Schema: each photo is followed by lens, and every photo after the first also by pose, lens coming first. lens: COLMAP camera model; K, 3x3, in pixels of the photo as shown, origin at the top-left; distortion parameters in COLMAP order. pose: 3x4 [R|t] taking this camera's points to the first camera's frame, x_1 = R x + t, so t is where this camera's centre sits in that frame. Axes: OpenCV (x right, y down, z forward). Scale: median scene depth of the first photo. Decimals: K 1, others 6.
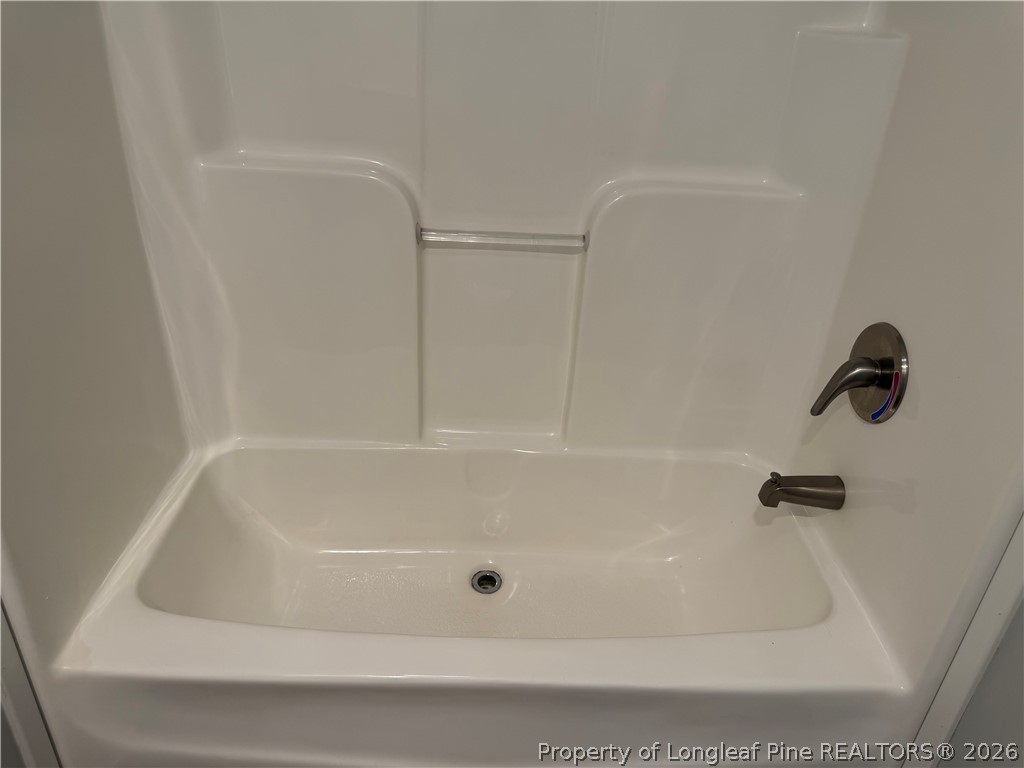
lens RADIAL K [[719.4, 0, 514.7], [0, 719.4, 381.1], [0, 0, 1]] dist [0.099938, -0.127049]
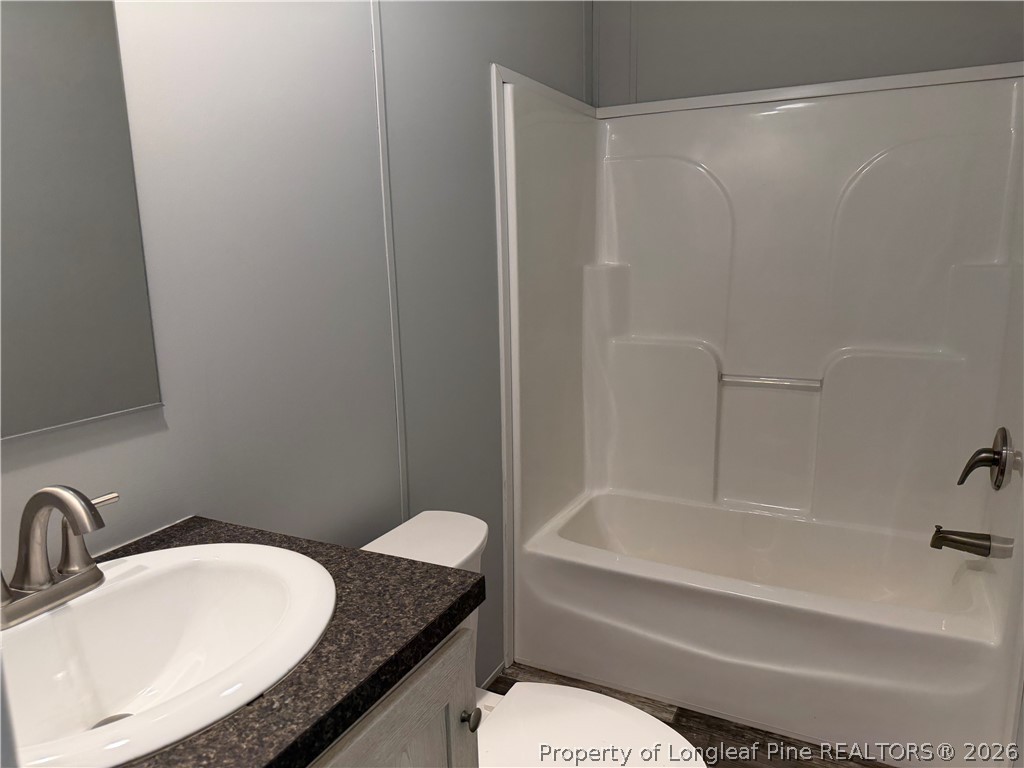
lens RADIAL K [[719.4, 0, 514.7], [0, 719.4, 381.1], [0, 0, 1]] dist [0.099938, -0.127049]
pose [[0.877108, 0.025761, -0.479601, 0.285778], [-0.169509, 0.950907, -0.258927, 0.362181], [0.449386, 0.308403, 0.838415, -0.747016]]
